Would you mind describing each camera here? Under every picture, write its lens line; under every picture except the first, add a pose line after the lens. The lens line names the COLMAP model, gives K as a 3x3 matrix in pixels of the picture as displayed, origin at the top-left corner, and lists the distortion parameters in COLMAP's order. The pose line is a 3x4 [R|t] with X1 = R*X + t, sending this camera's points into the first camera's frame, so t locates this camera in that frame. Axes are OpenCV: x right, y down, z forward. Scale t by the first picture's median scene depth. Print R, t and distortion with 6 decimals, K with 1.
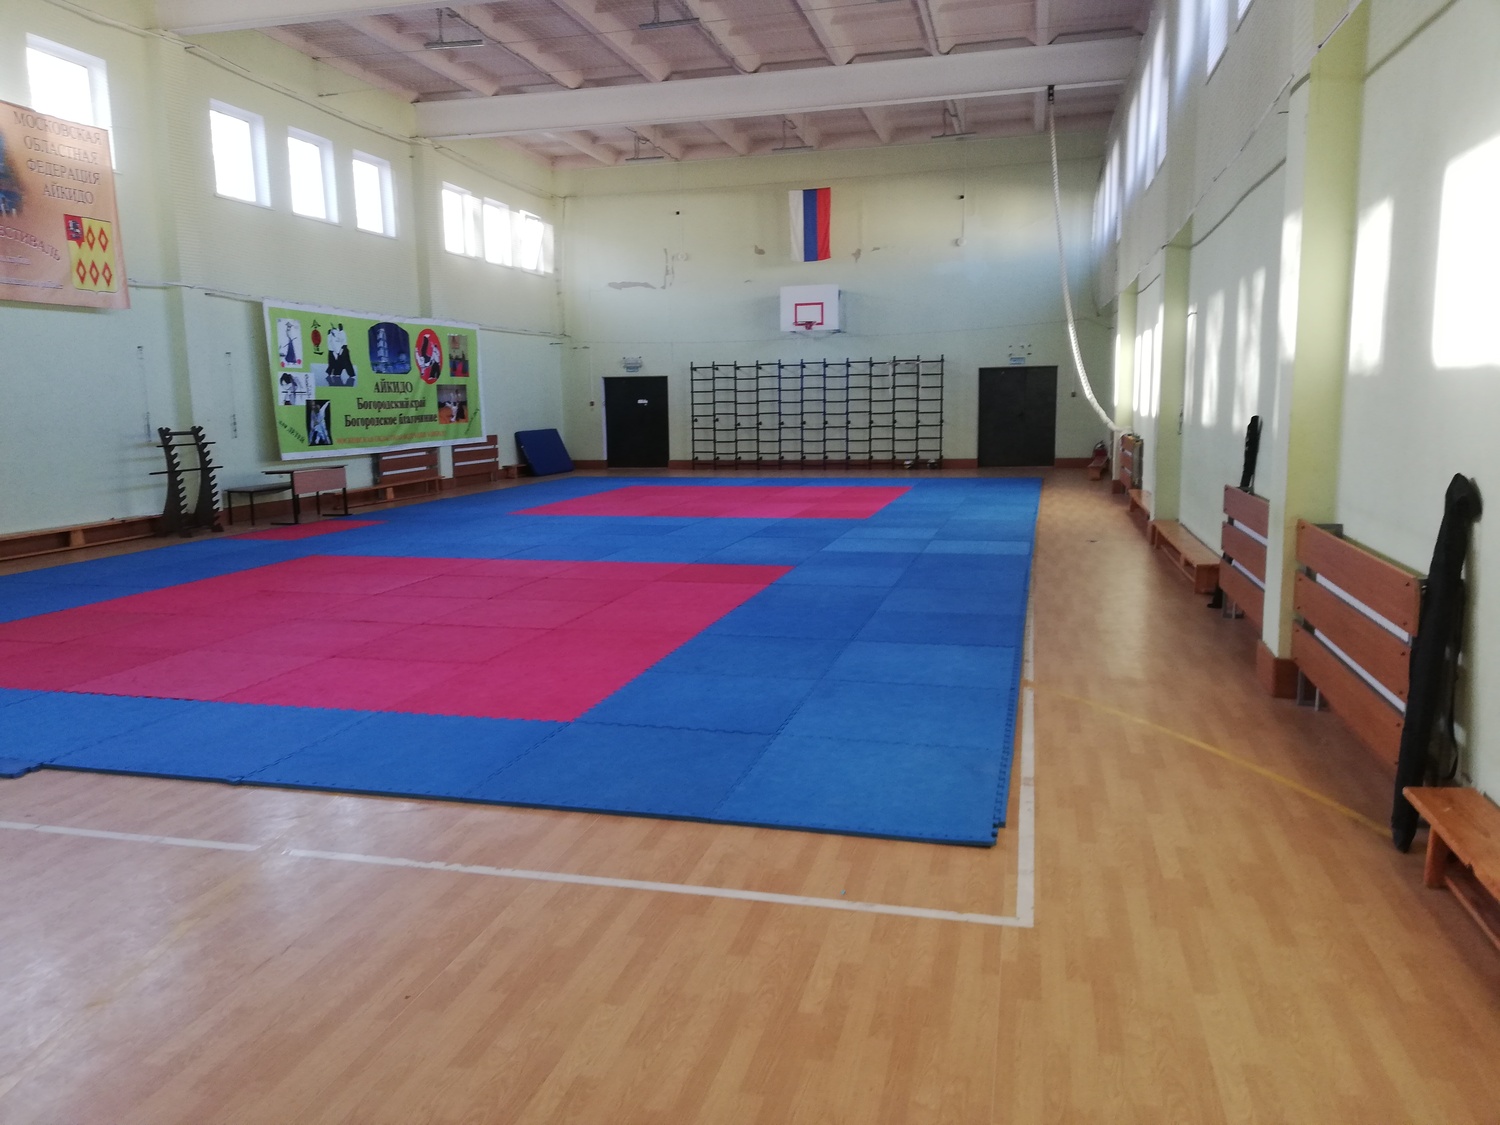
lens RADIAL K [[1100.0, 0, 732.2], [0, 1100.0, 554.5], [0, 0, 1]] dist [0.051813, -0.076781]
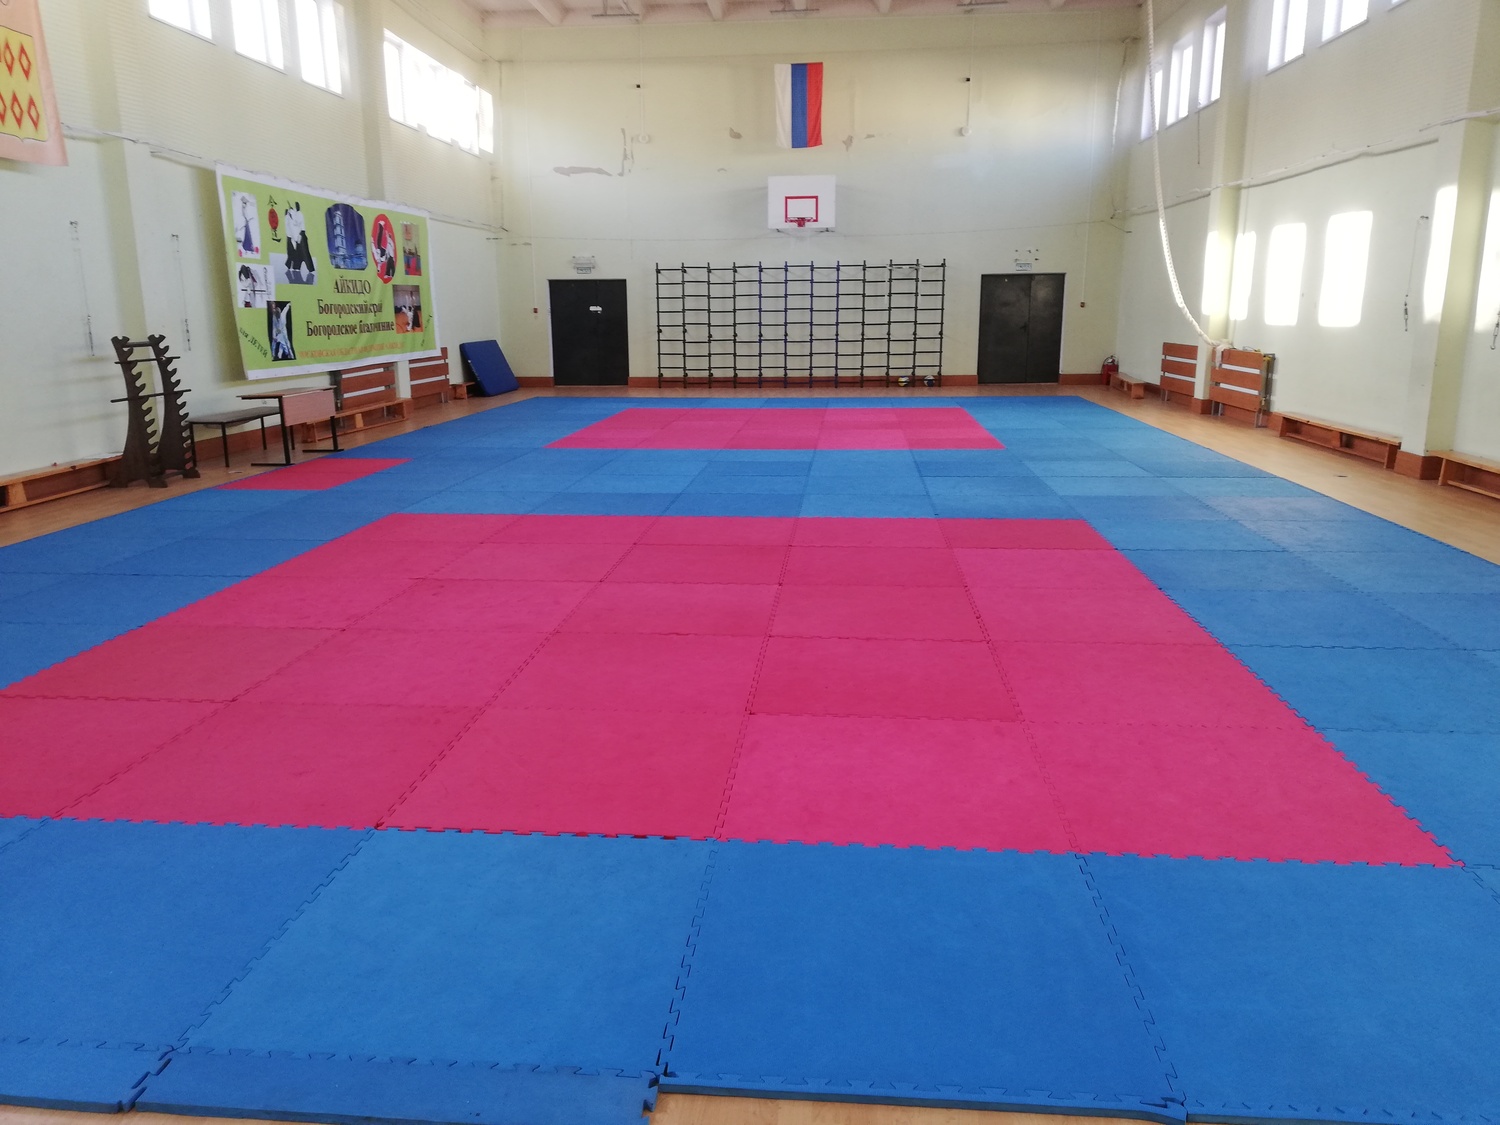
lens RADIAL K [[1100.0, 0, 734.5], [0, 1100.0, 554.4], [0, 0, 1]] dist [0.051813, -0.076781]
pose [[0.985188, -0.029739, 0.168882, -0.179239], [0.016712, 0.996810, 0.078045, -0.016877], [-0.170664, -0.074067, 0.982542, 0.156586]]
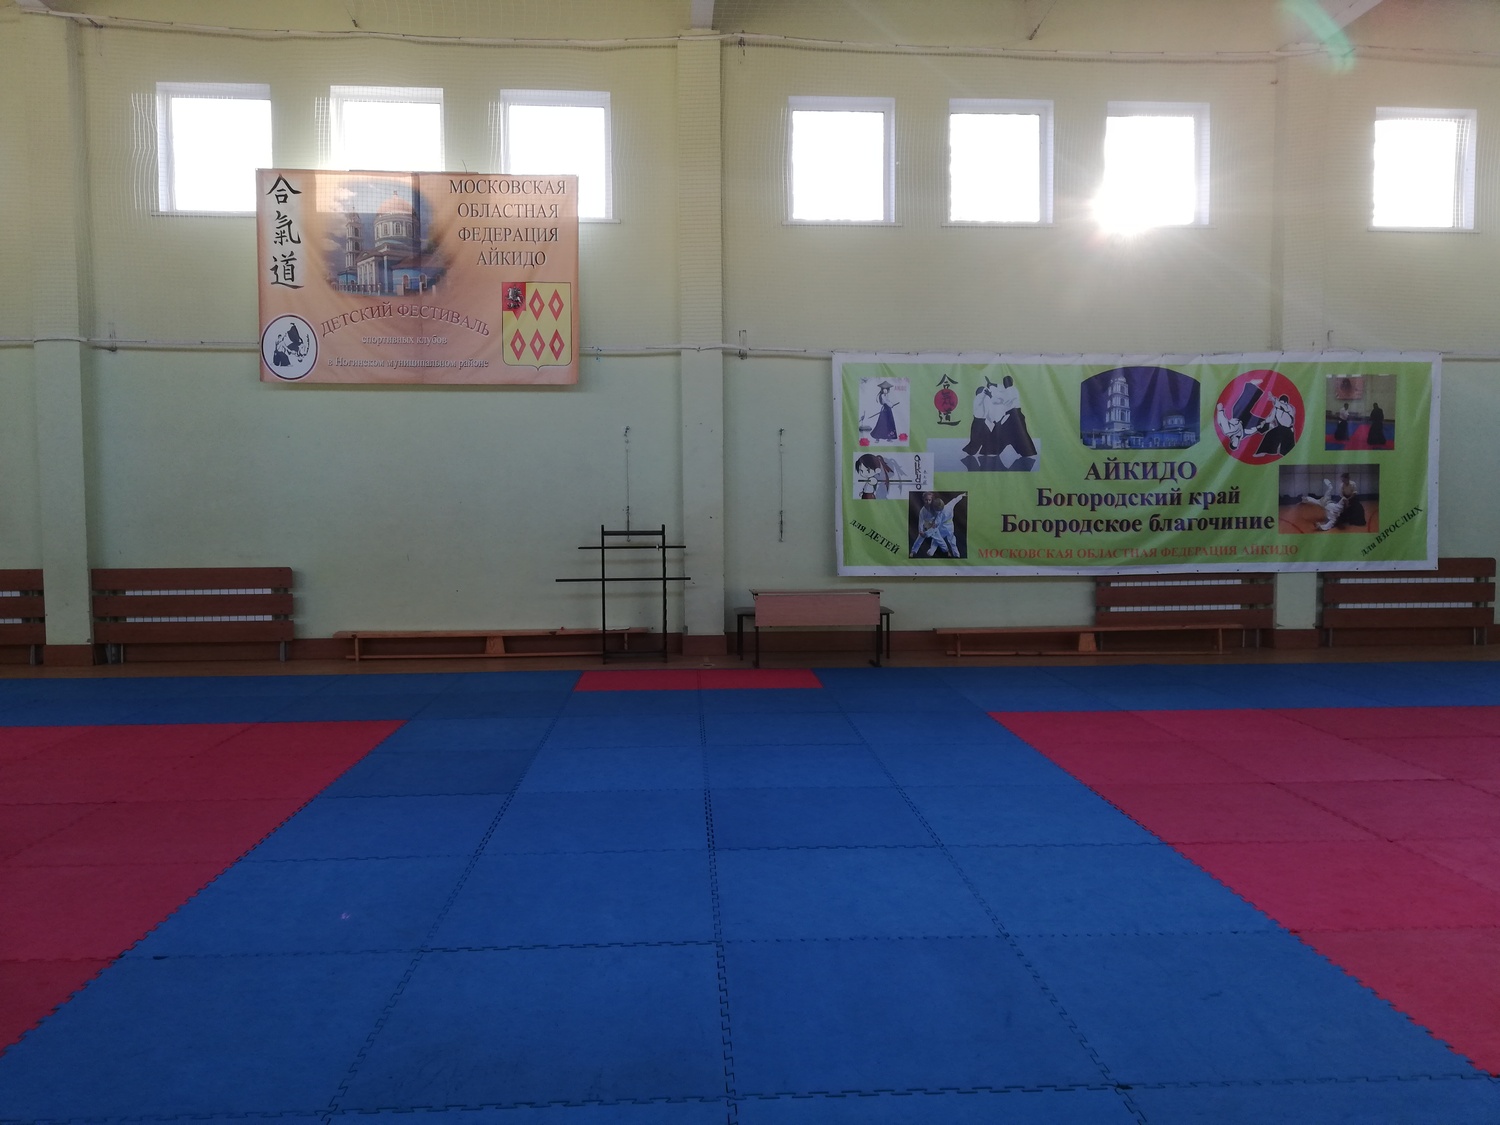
lens RADIAL K [[1100.0, 0, 702.2], [0, 1100.0, 563.1], [0, 0, 1]] dist [0.051813, -0.076781]
pose [[0.323702, 0.066226, -0.943839, 0.198169], [-0.133636, 0.990747, 0.023685, -0.085077], [0.936674, 0.118464, 0.329557, 0.591584]]
